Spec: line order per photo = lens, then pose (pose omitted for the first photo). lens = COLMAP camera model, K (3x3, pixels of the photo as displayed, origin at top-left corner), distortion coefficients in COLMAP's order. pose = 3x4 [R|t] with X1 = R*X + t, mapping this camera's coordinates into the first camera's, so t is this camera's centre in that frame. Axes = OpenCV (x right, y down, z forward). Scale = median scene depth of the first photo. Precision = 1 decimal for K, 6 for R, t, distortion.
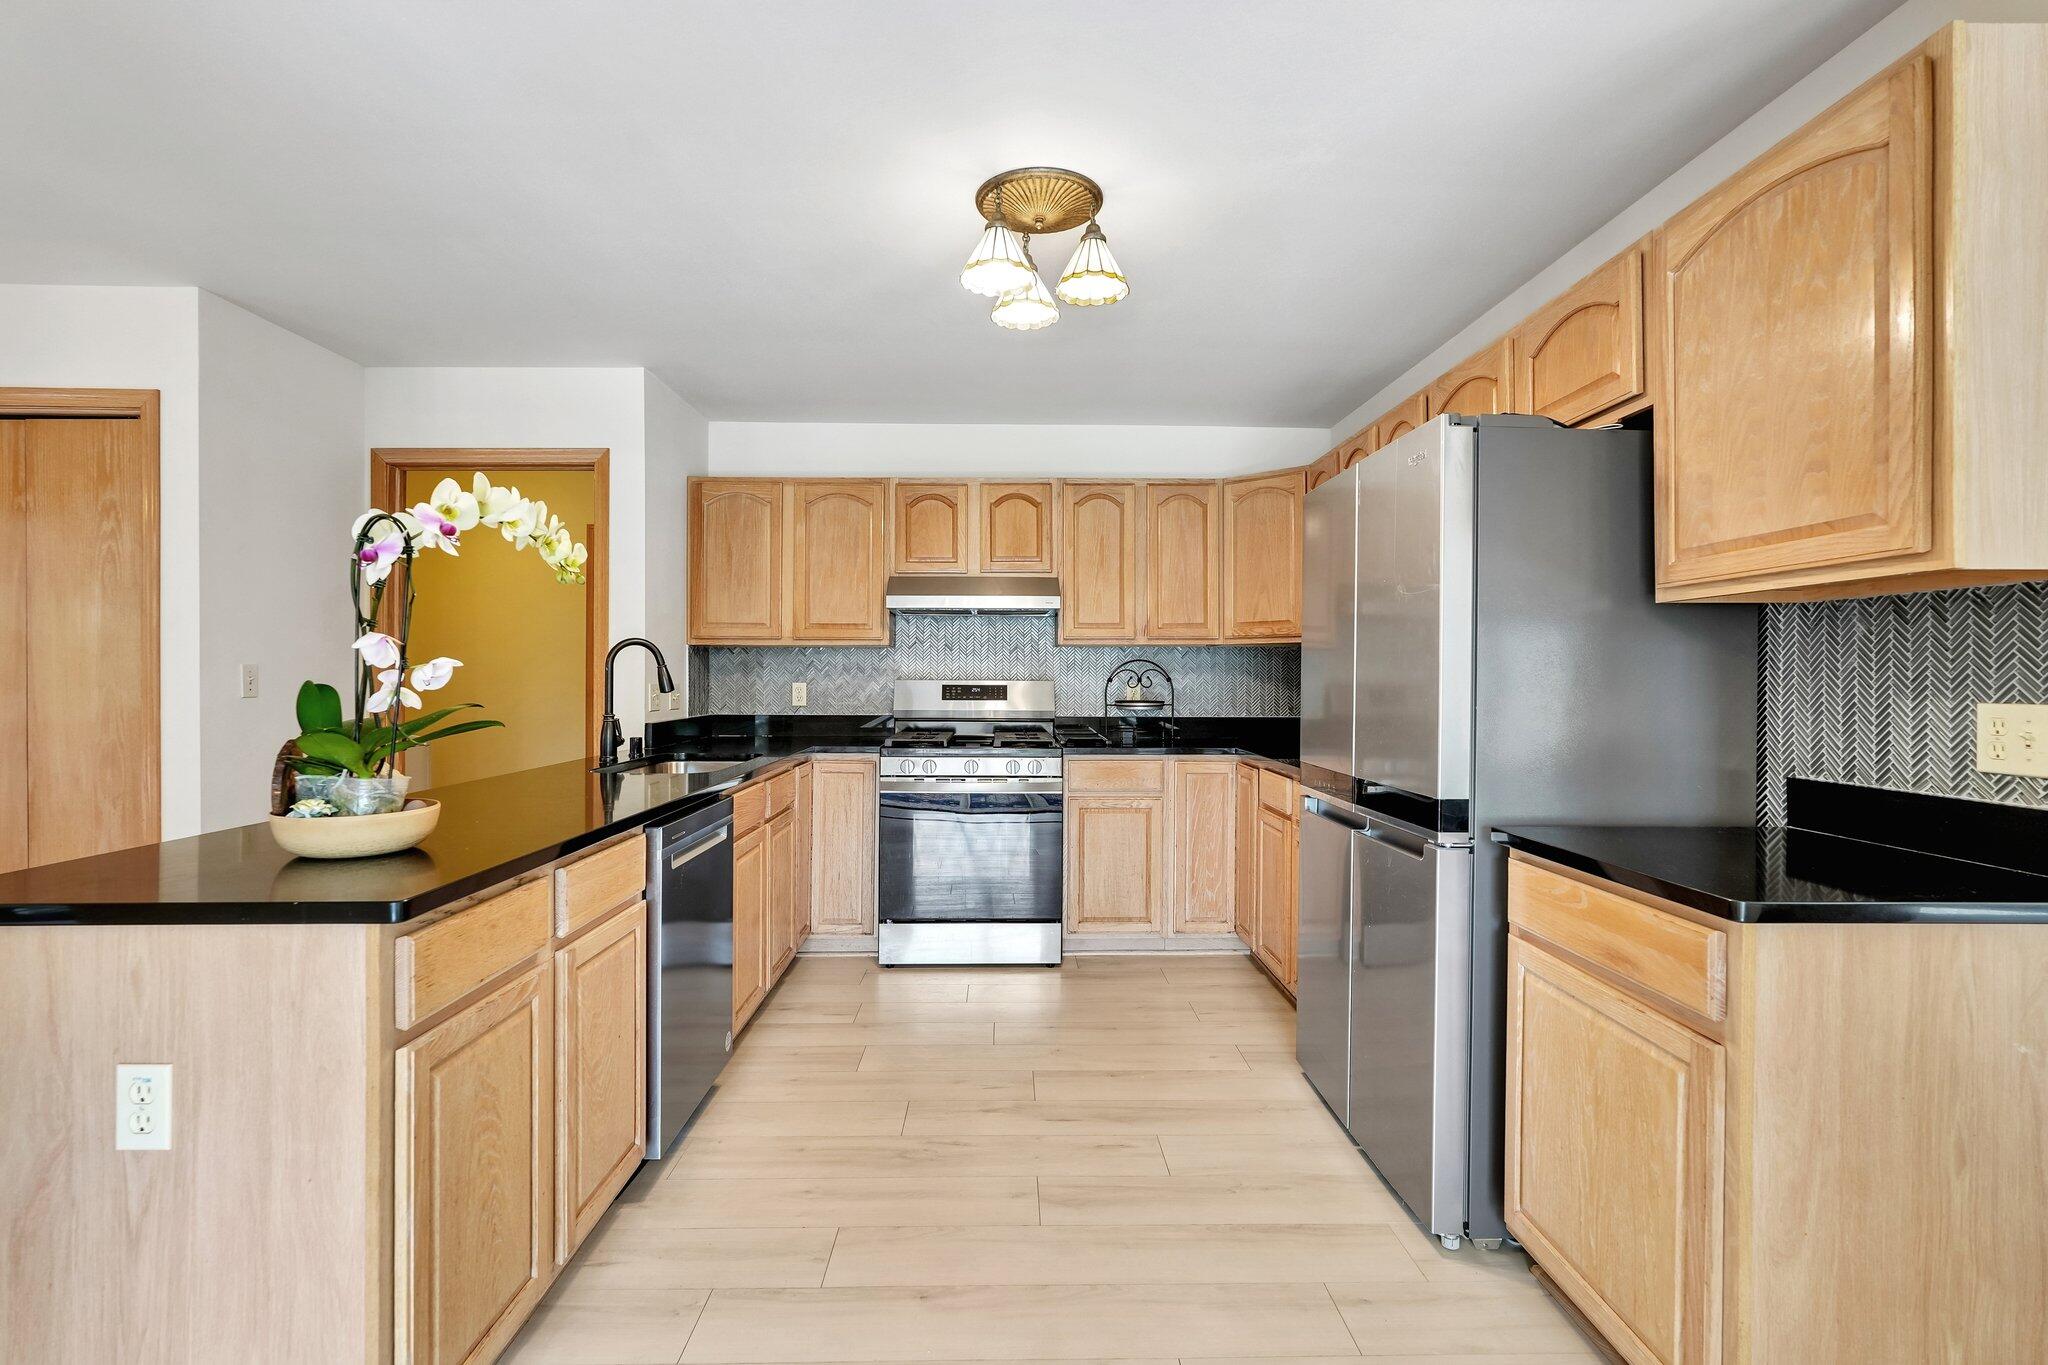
lens RADIAL K [[959.7, 0, 1024.0], [0, 959.7, 676.0], [0, 0, 1]] dist [-0.003040, -0.000028]
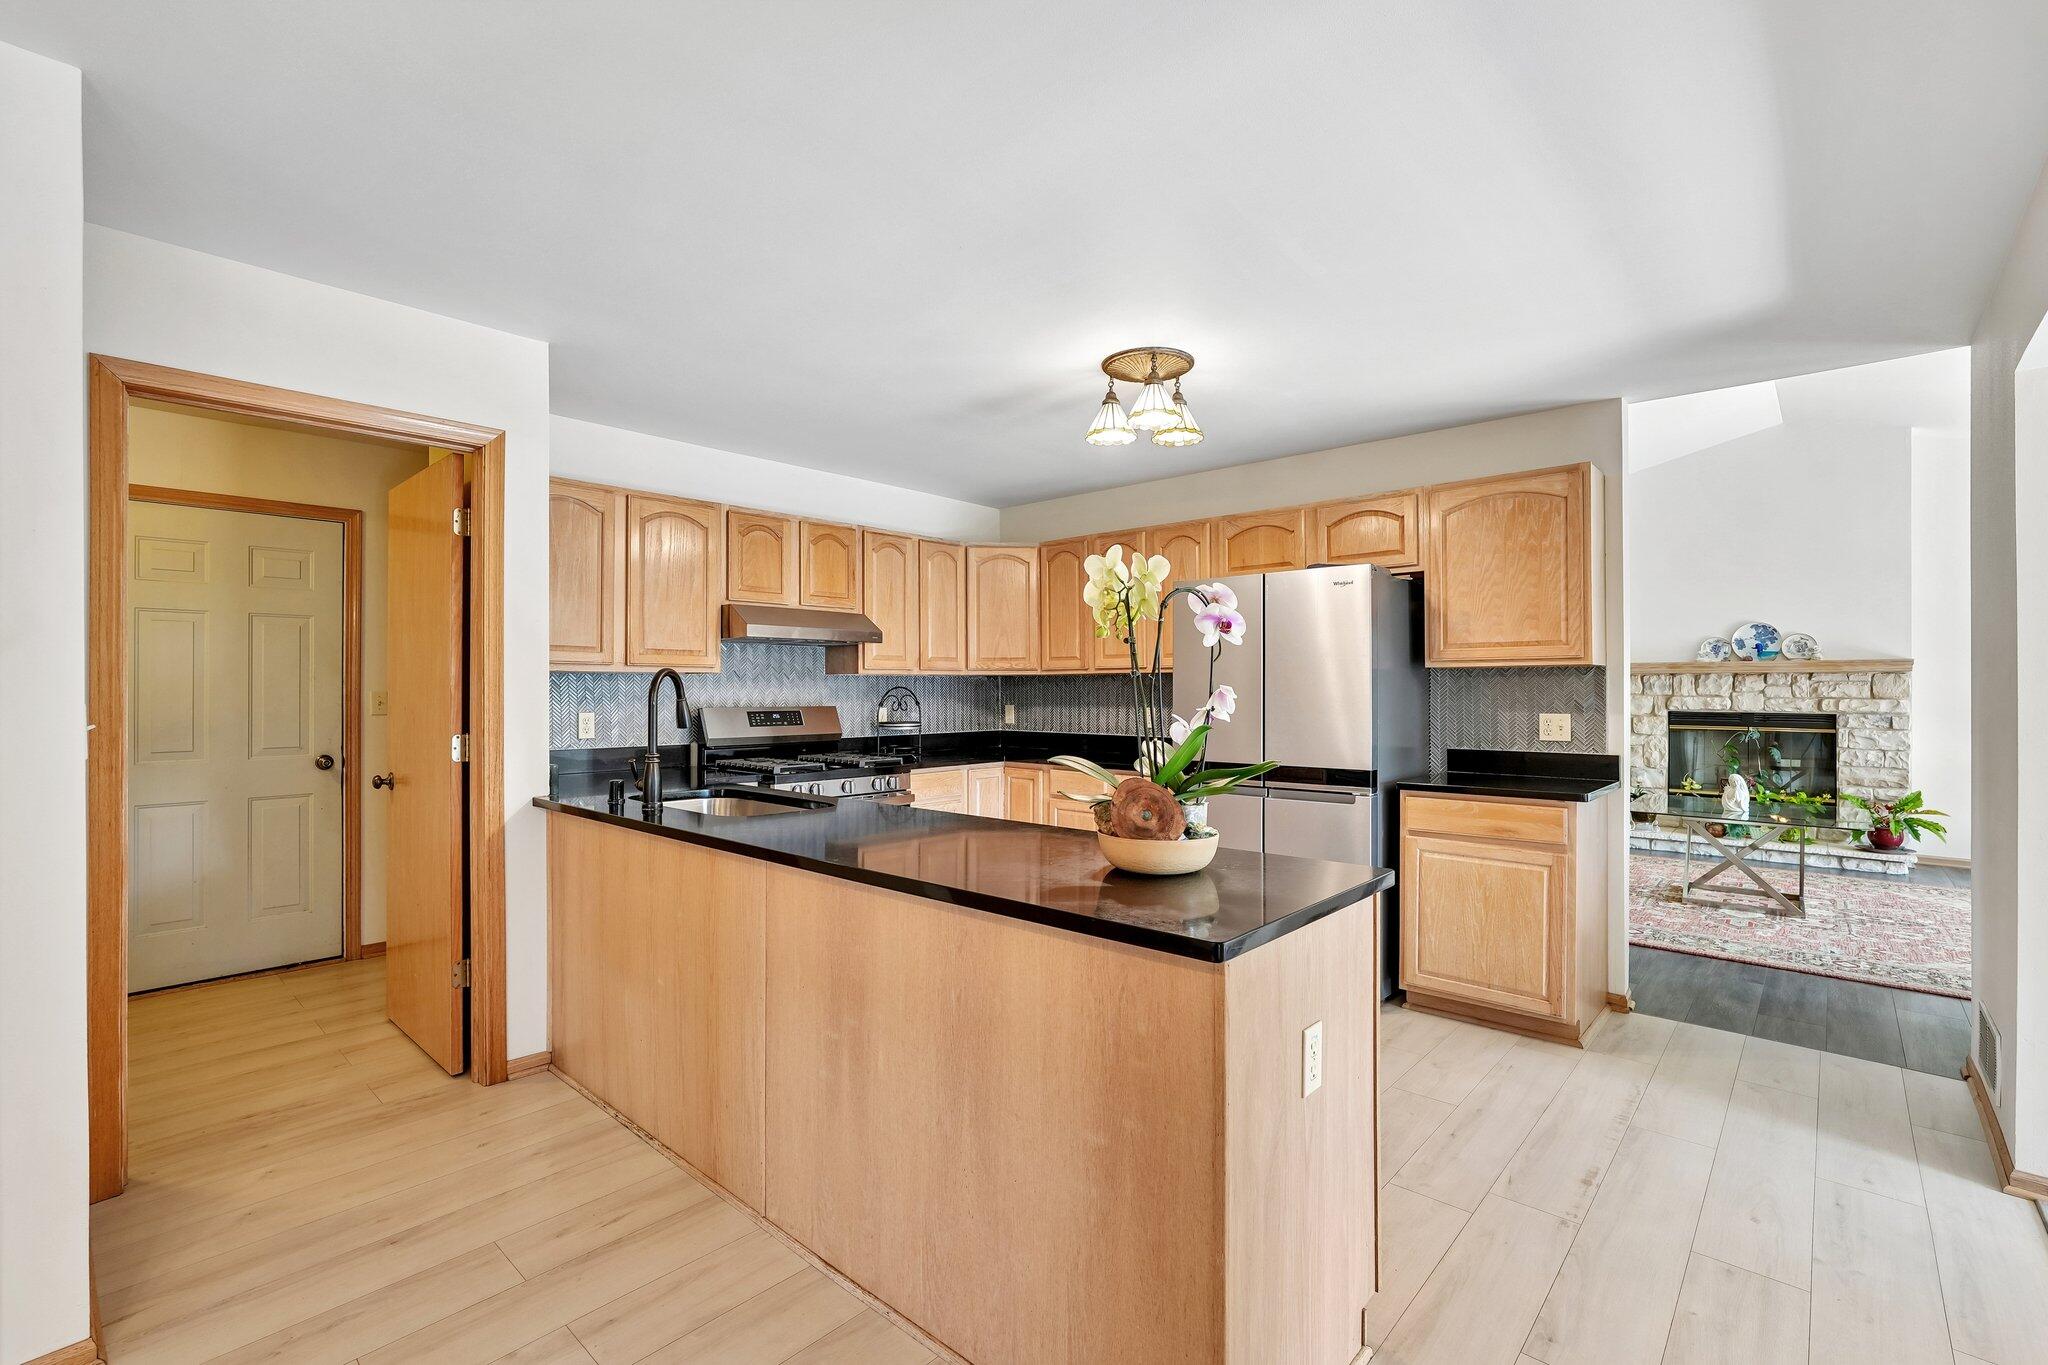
lens RADIAL K [[926.2, 0, 1012.7], [0, 926.2, 683.9], [0, 0, 1]] dist [-0.011033, 0.005100]
pose [[0.676139, -0.000343, 0.736774, -1.418162], [0.003374, 0.999991, -0.002631, -0.039034], [-0.736767, 0.004264, 0.676133, 0.309227]]
